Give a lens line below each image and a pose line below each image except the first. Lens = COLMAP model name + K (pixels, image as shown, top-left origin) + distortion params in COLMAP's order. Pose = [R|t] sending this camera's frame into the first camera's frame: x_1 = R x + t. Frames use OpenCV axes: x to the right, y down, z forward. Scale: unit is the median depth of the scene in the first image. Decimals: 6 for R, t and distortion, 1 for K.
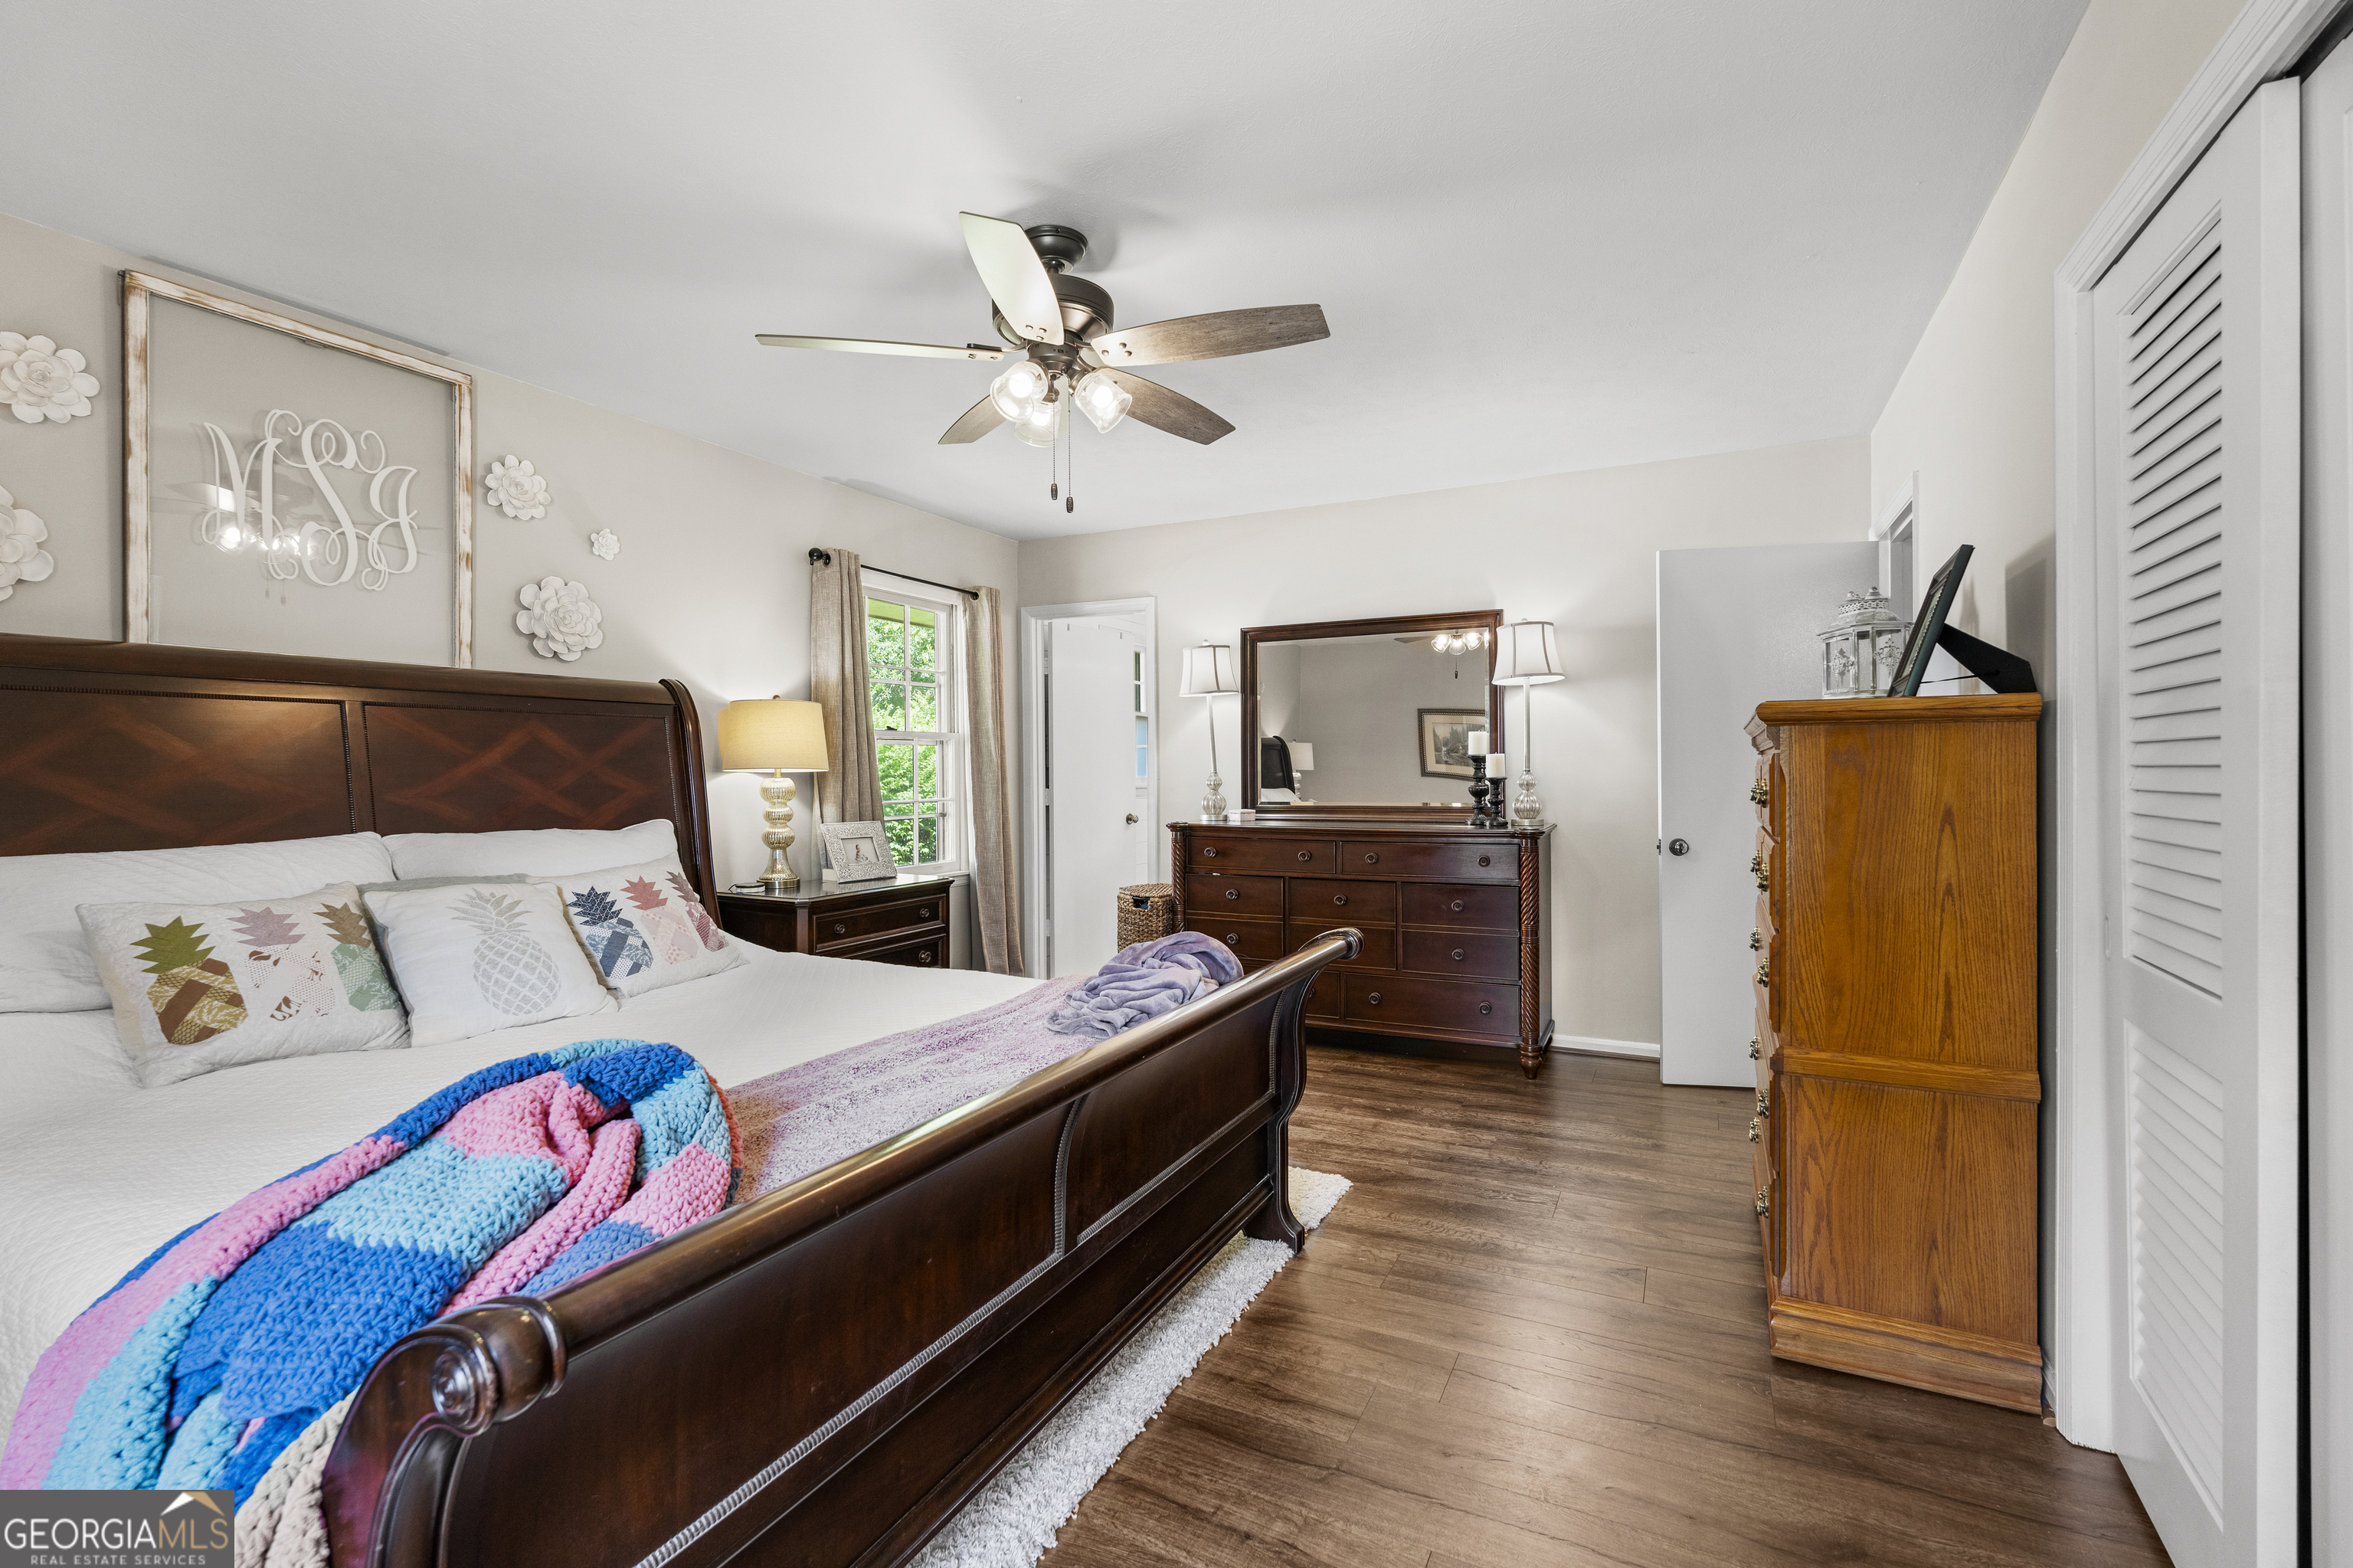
lens RADIAL K [[1059.1, 0, 1186.3], [0, 1059.1, 783.2], [0, 0, 1]] dist [0.003978, -0.000473]
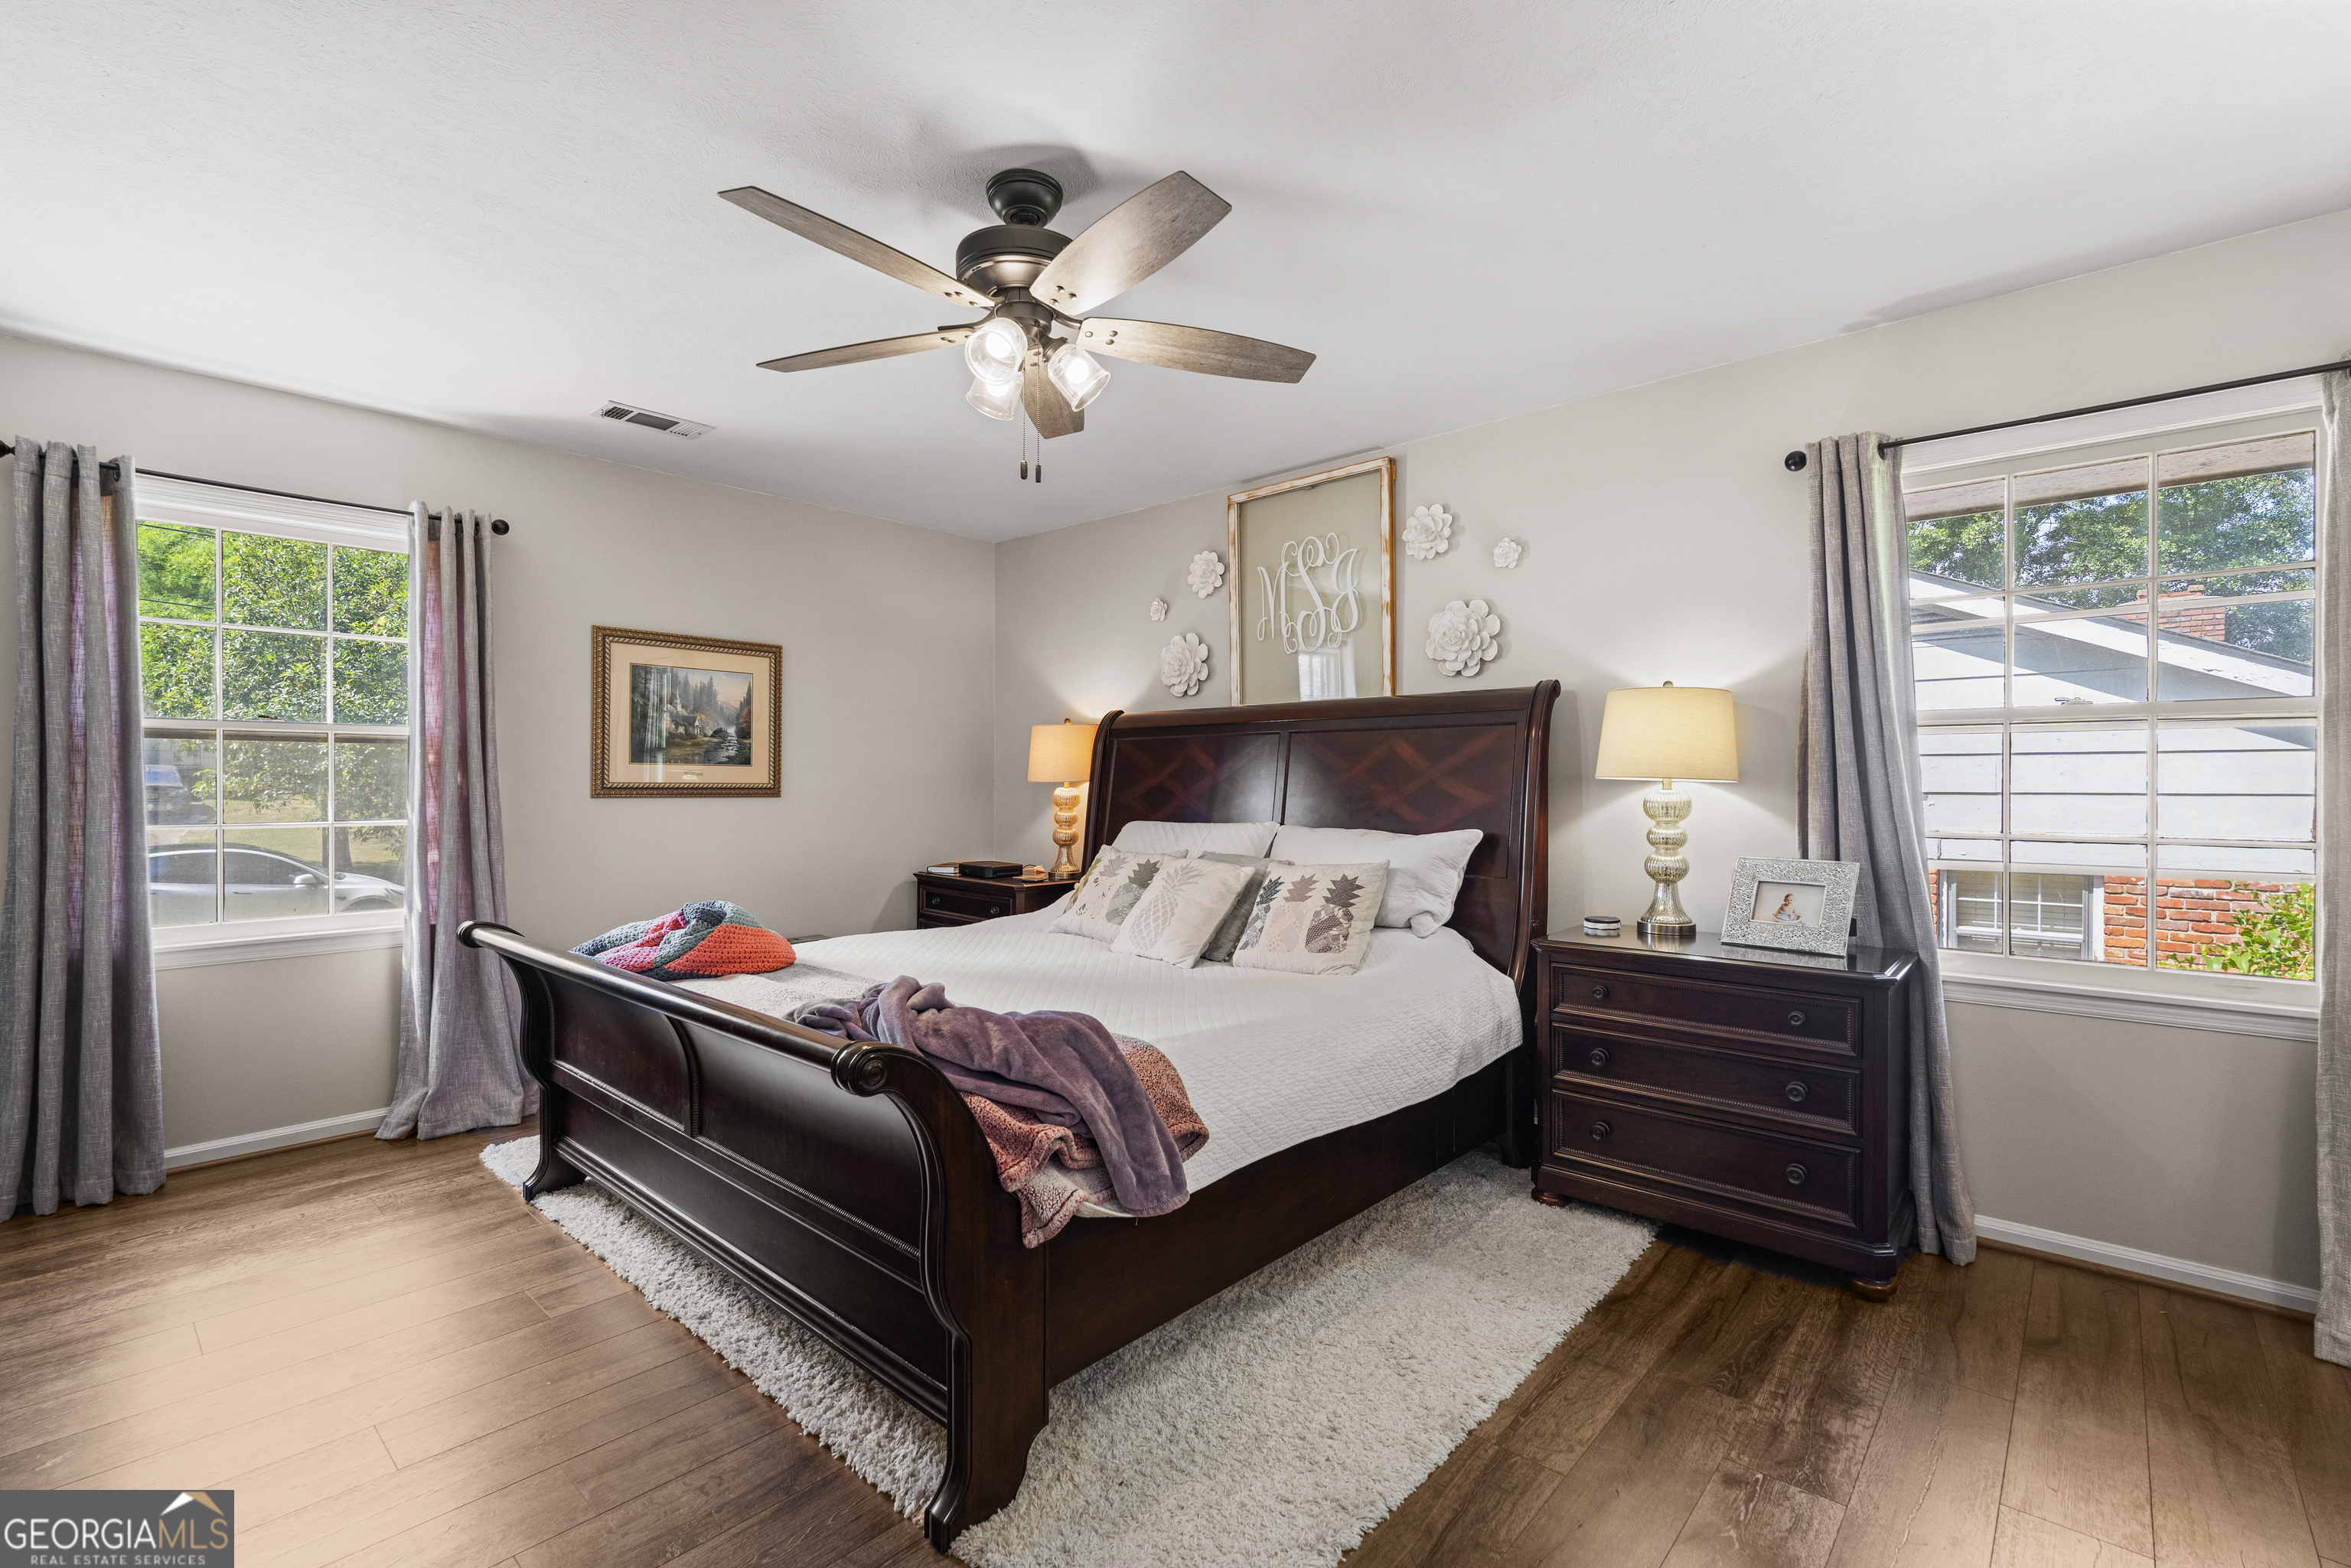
lens RADIAL K [[1058.1, 0, 1184.9], [0, 1058.1, 775.9], [0, 0, 1]] dist [0.003978, -0.000473]
pose [[-0.273169, 0.001298, -0.961965, 0.560231], [-0.005804, 0.999979, 0.002998, -0.018219], [0.961949, 0.006402, -0.273156, 1.108134]]
